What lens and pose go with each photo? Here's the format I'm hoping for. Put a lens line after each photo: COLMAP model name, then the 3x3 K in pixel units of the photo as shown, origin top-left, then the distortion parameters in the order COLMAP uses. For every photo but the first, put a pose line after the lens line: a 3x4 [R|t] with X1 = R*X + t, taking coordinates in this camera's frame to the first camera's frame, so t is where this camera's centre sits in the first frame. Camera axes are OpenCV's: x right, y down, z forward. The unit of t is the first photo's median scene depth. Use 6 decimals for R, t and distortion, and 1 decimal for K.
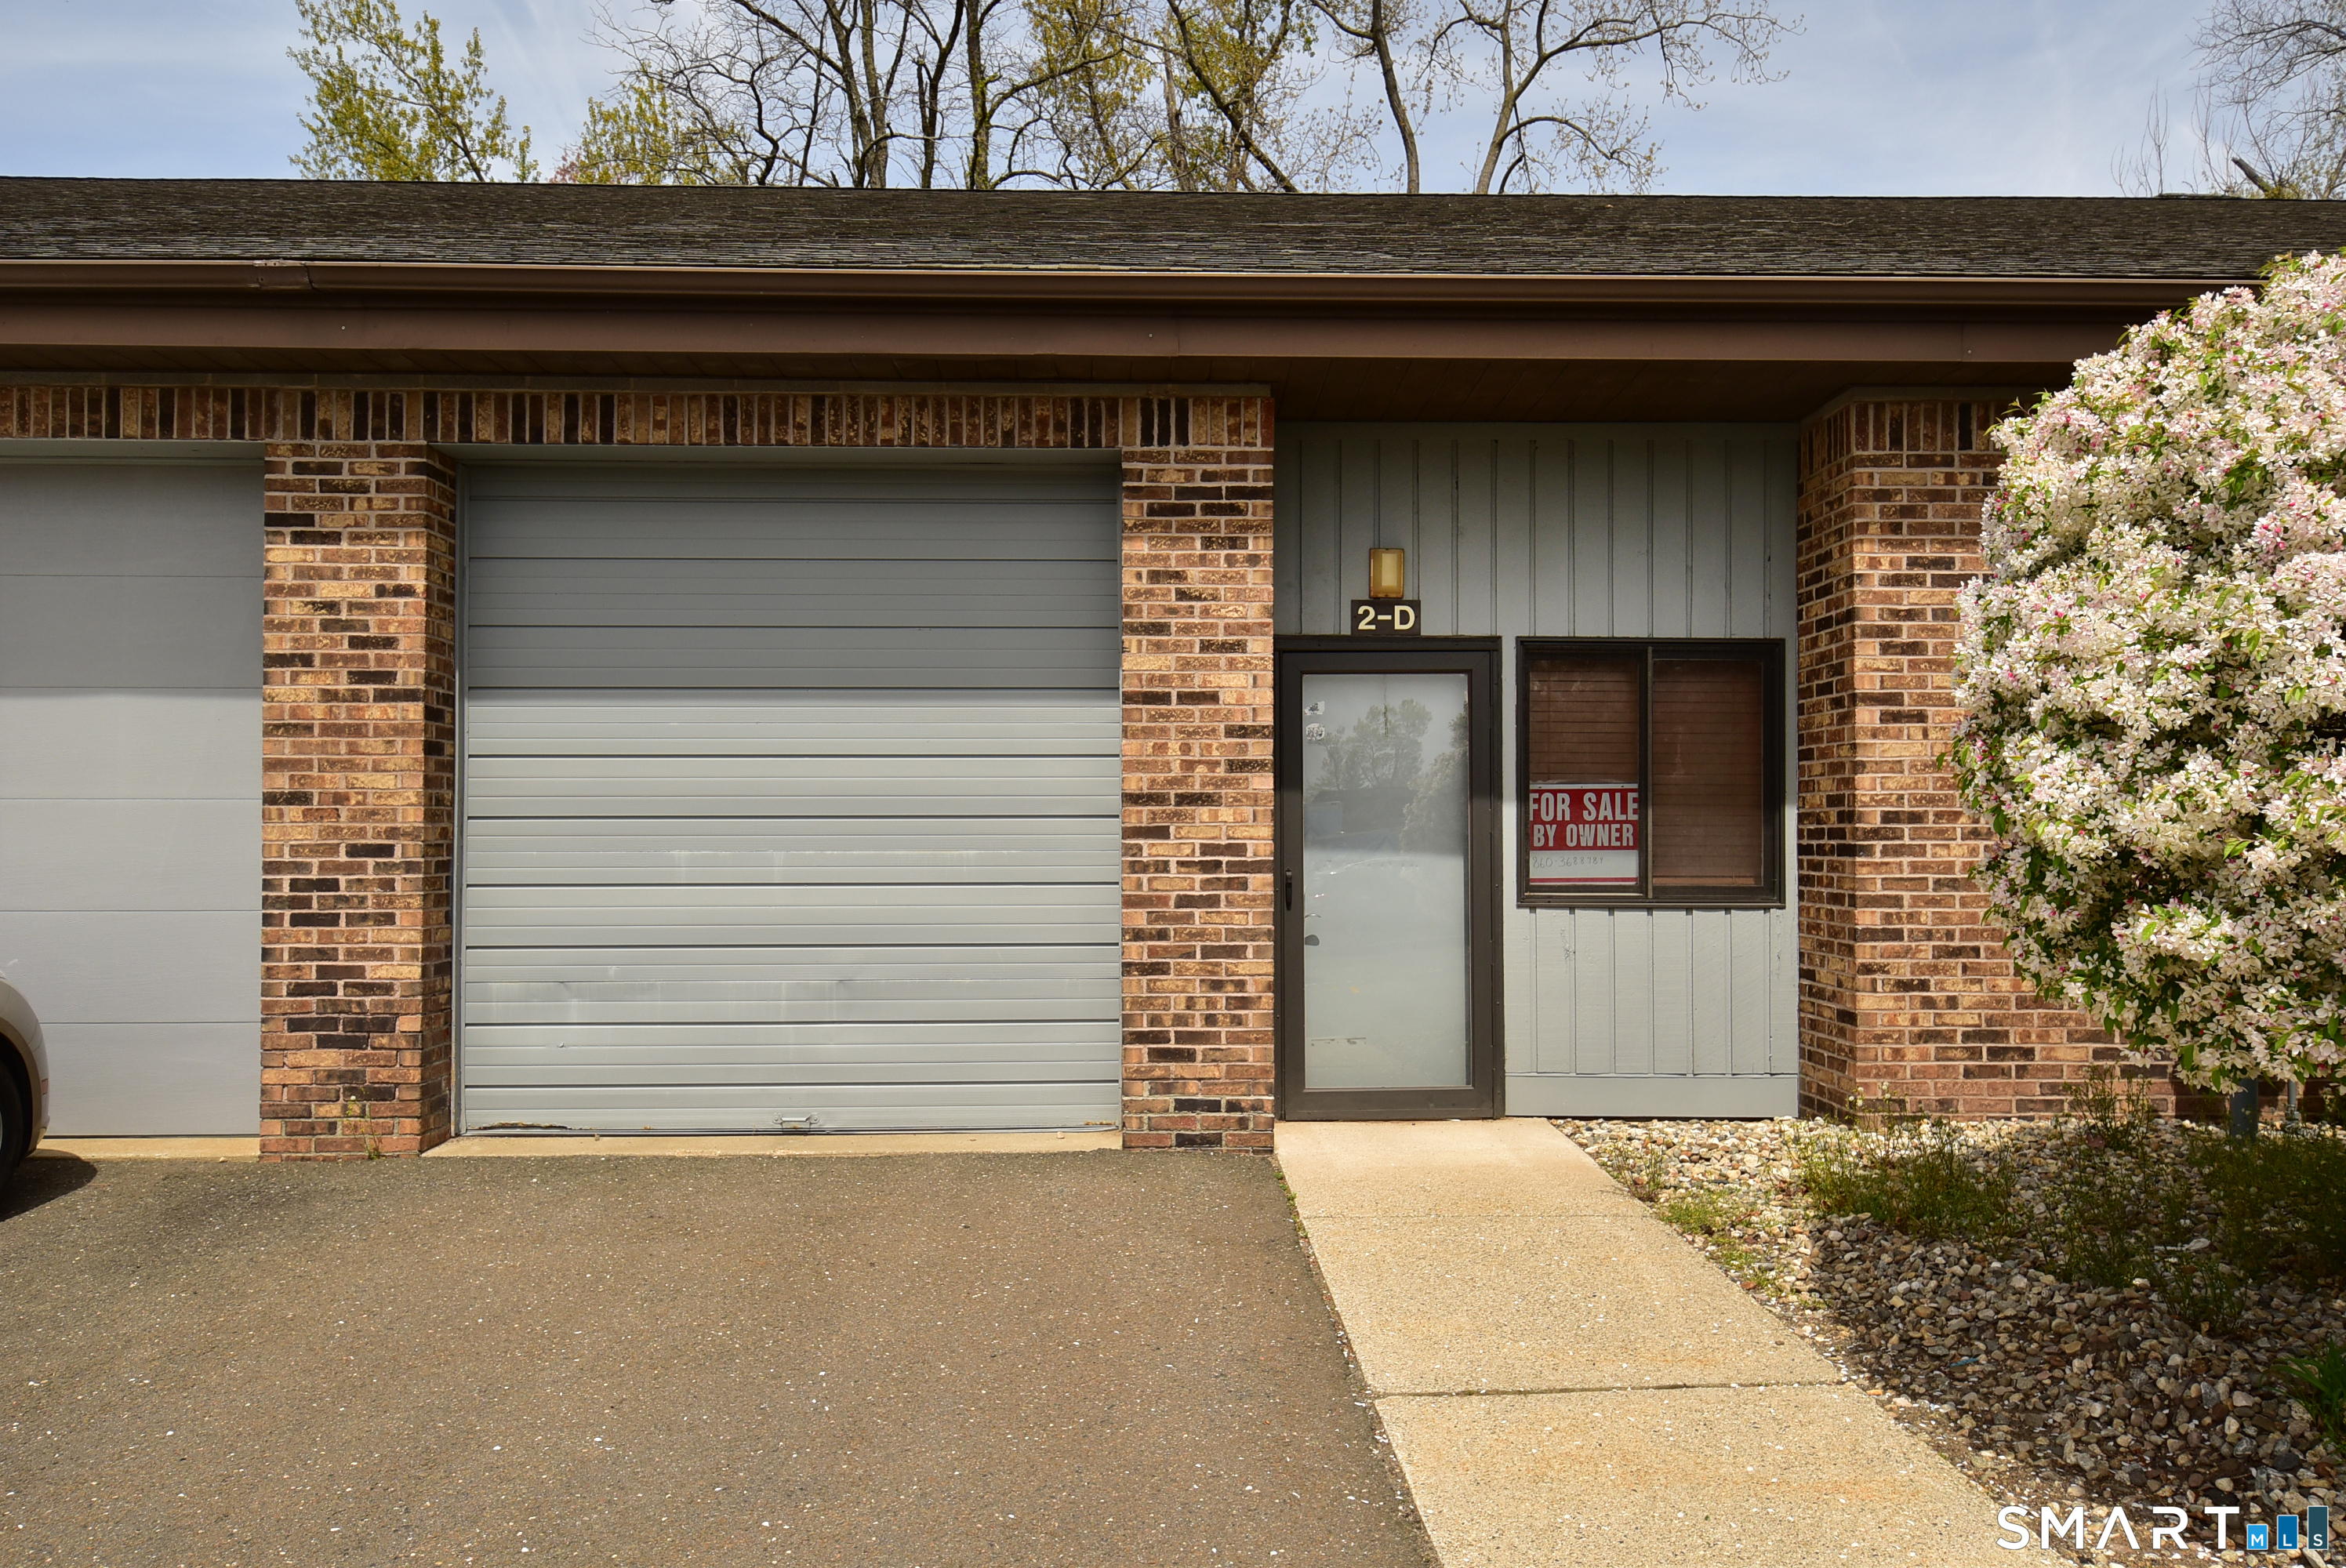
lens RADIAL K [[1731.6, 0, 1174.3], [0, 1731.6, 789.7], [0, 0, 1]] dist [0.025797, -0.026005]
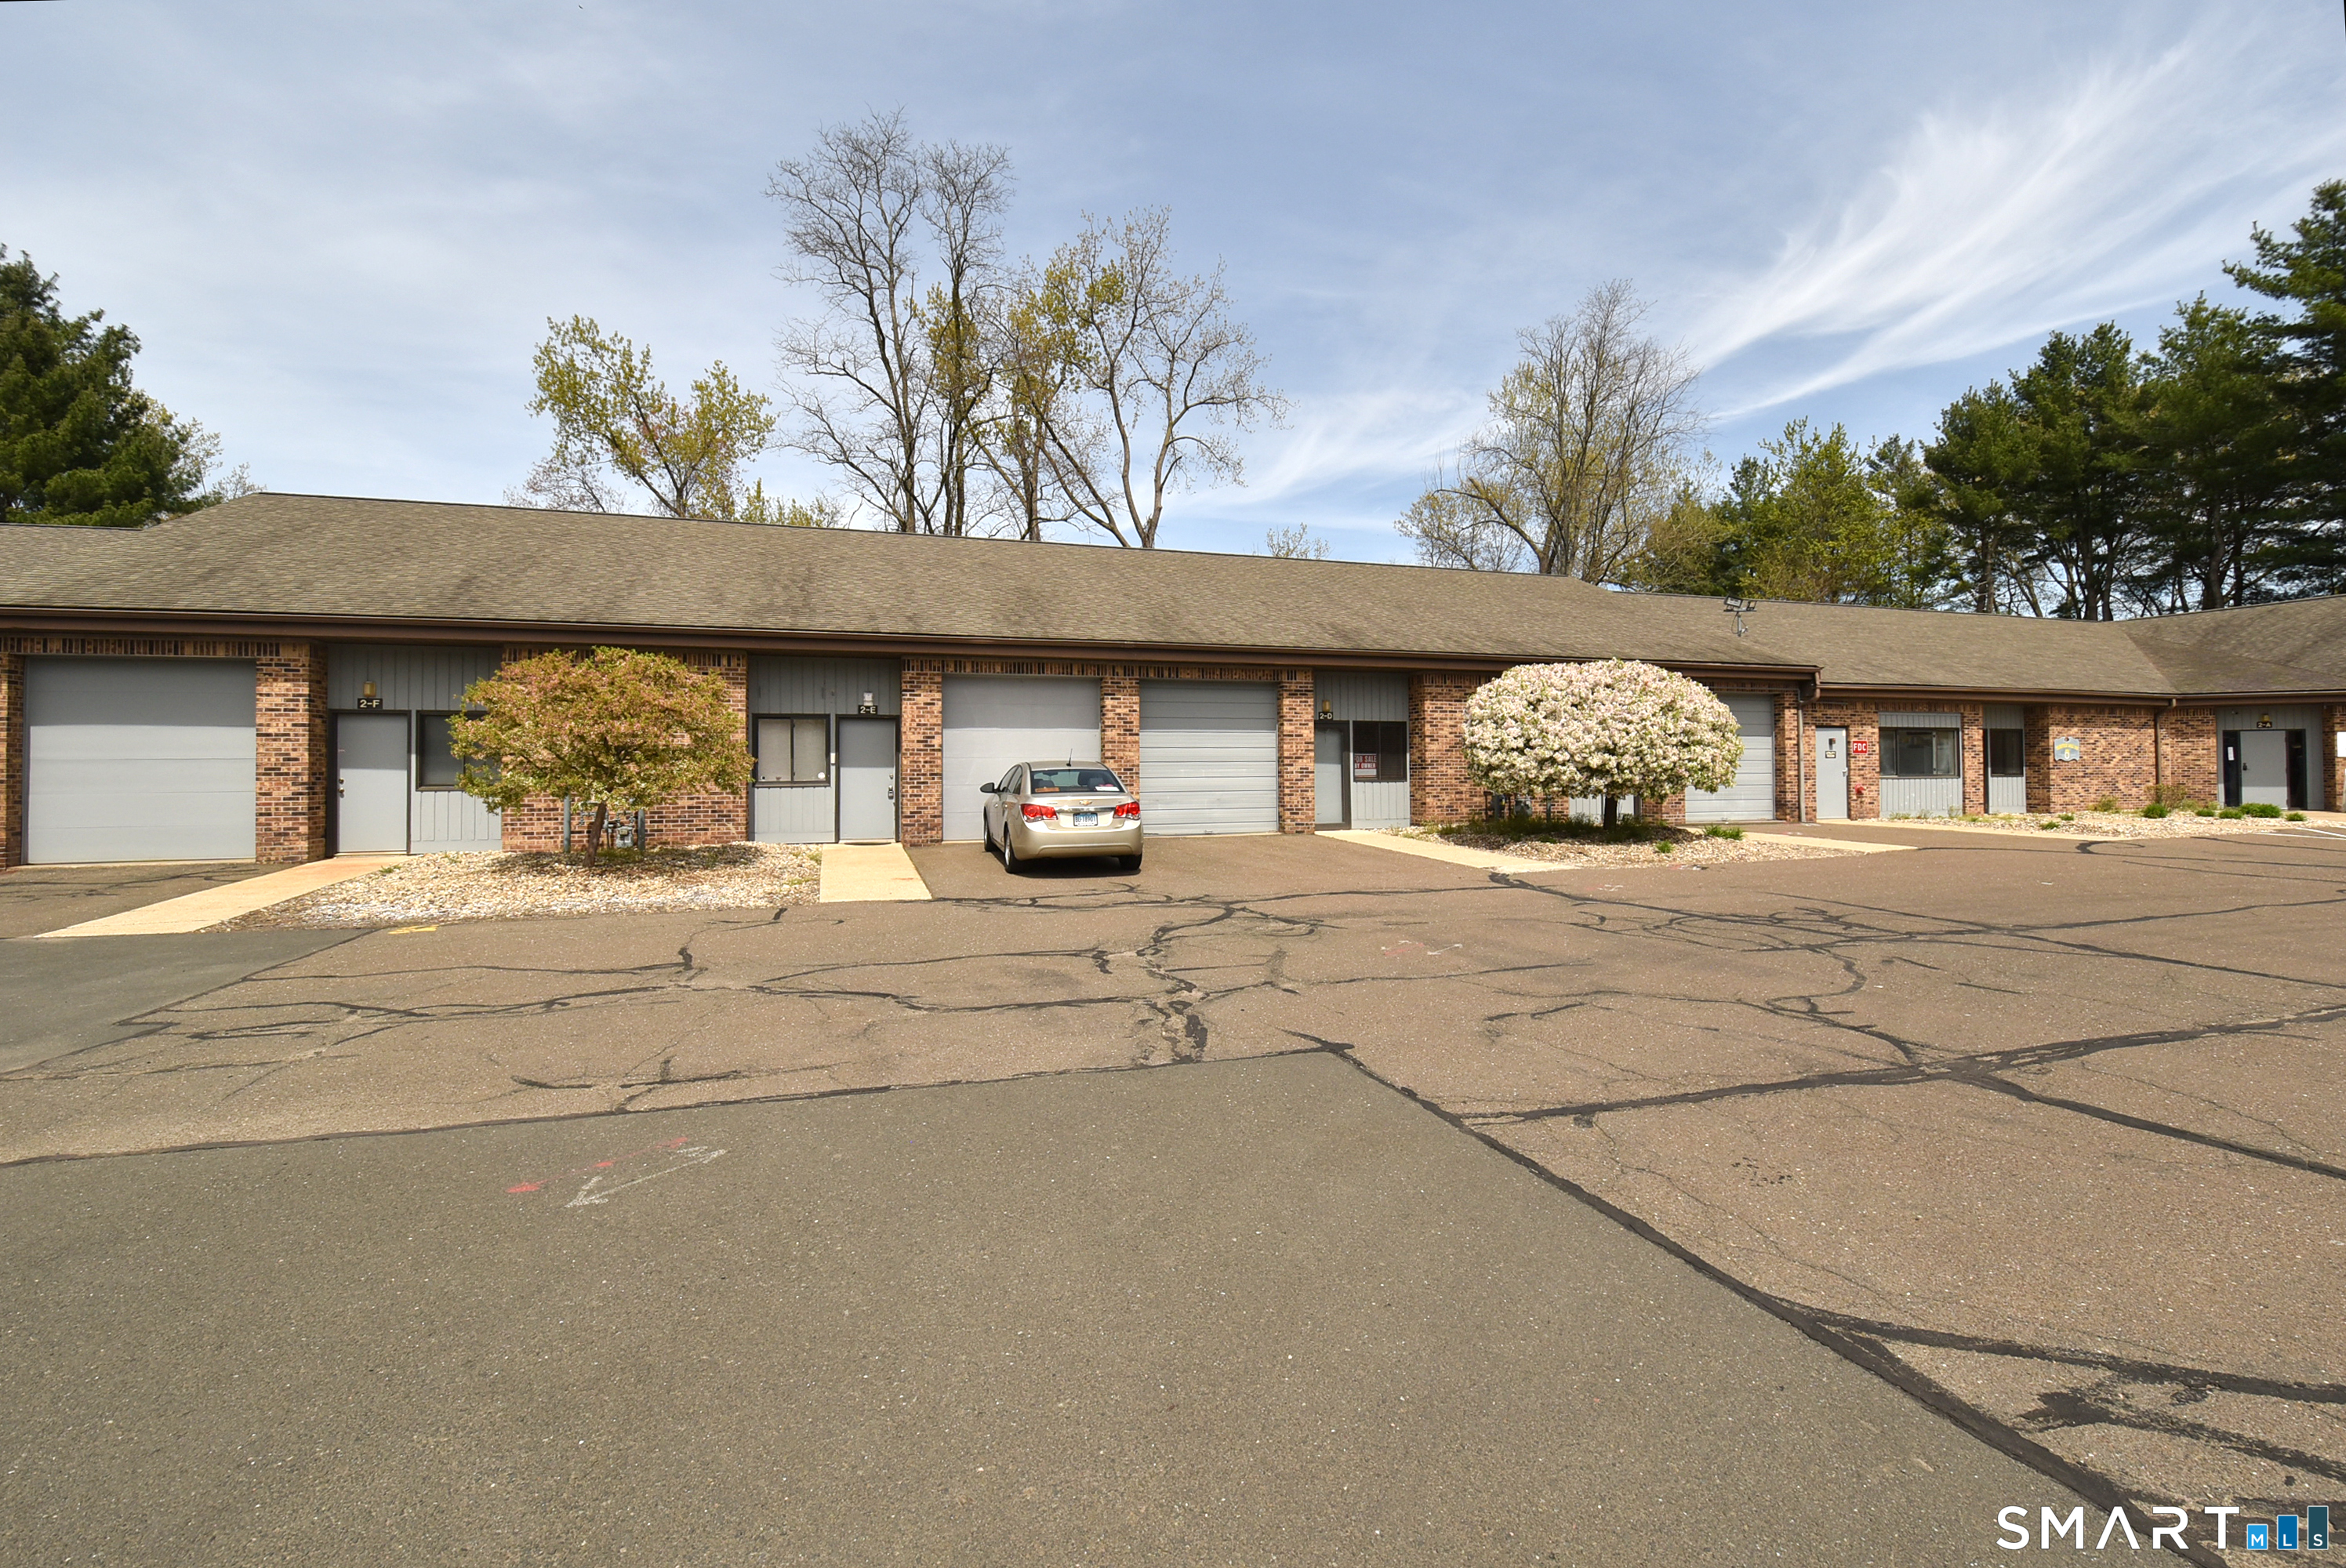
lens RADIAL K [[1109.0, 0, 1200.0], [0, 1109.0, 738.9], [0, 0, 1]] dist [0.000345, -0.000990]
pose [[0.949686, 0.003015, 0.313191, -1.146098], [-0.000036, 0.999955, -0.009517, -0.015668], [-0.313205, 0.009027, 0.949643, -1.691951]]
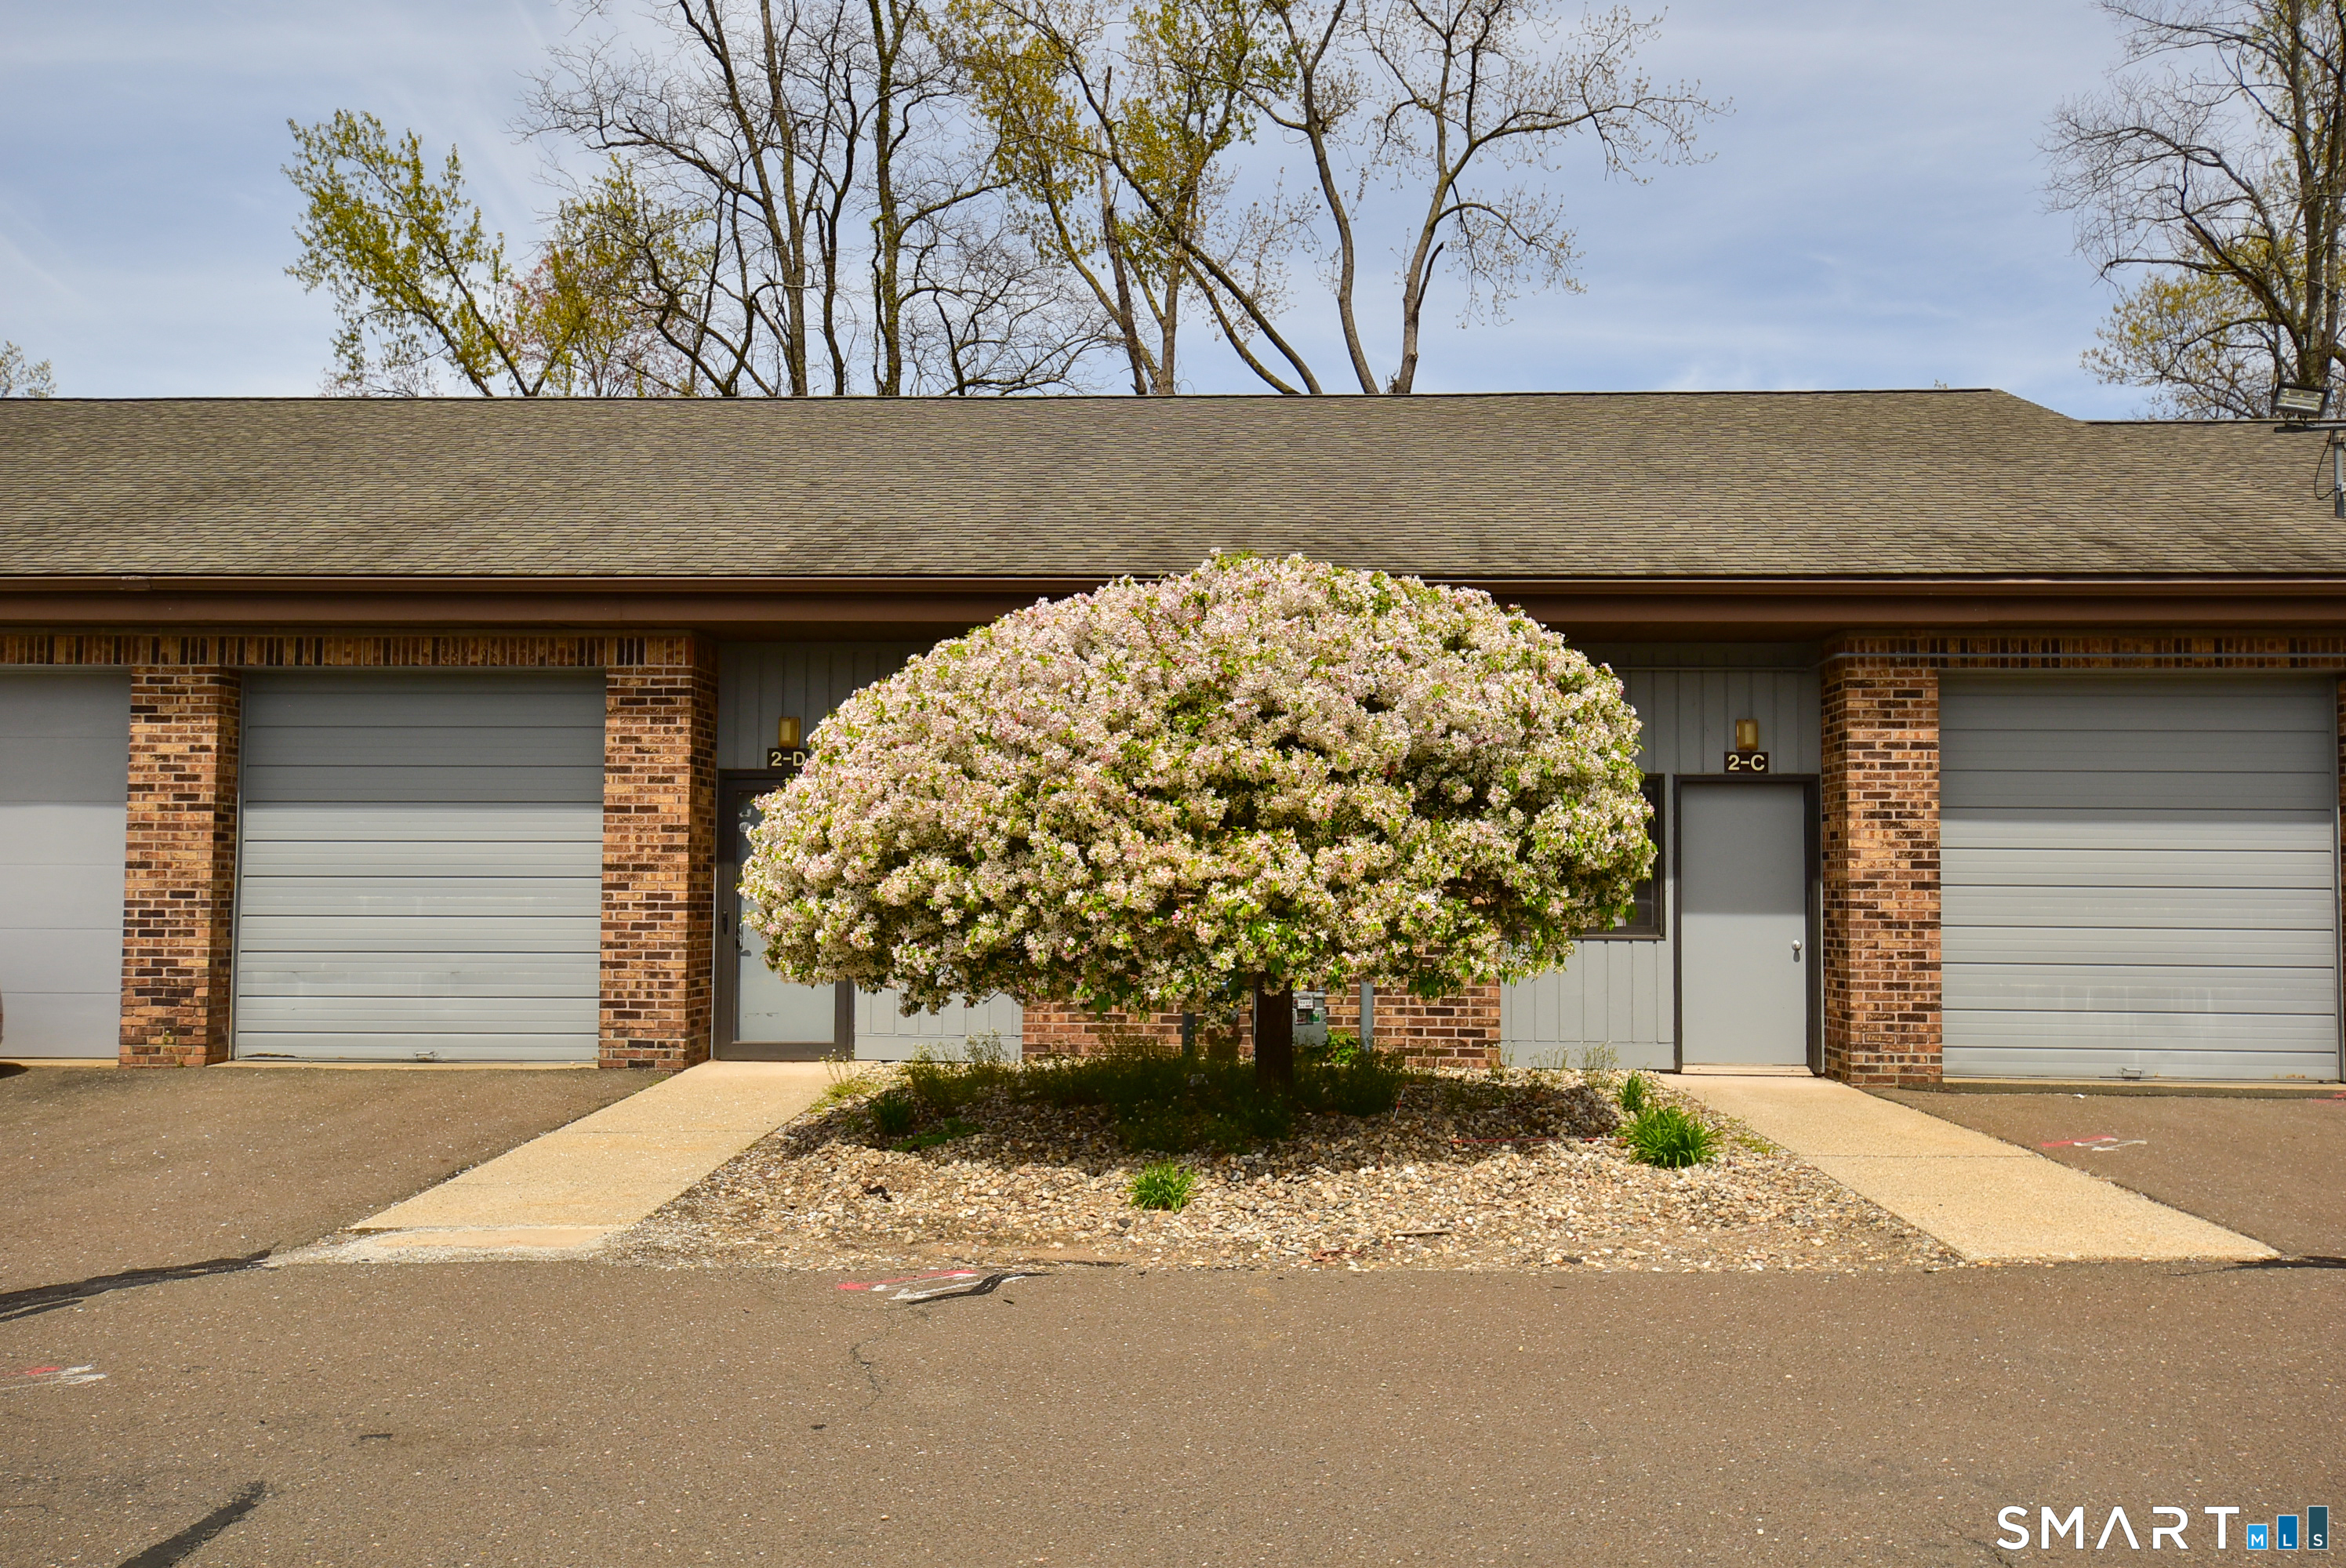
lens RADIAL K [[1976.0, 0, 1167.7], [0, 1976.0, 780.7], [0, 0, 1]] dist [0.026325, -0.015710]
pose [[0.997516, 0.001796, -0.070421, 0.672747], [-0.004475, 0.999271, -0.037905, -0.008485], [0.070302, 0.038126, 0.996797, -0.942116]]
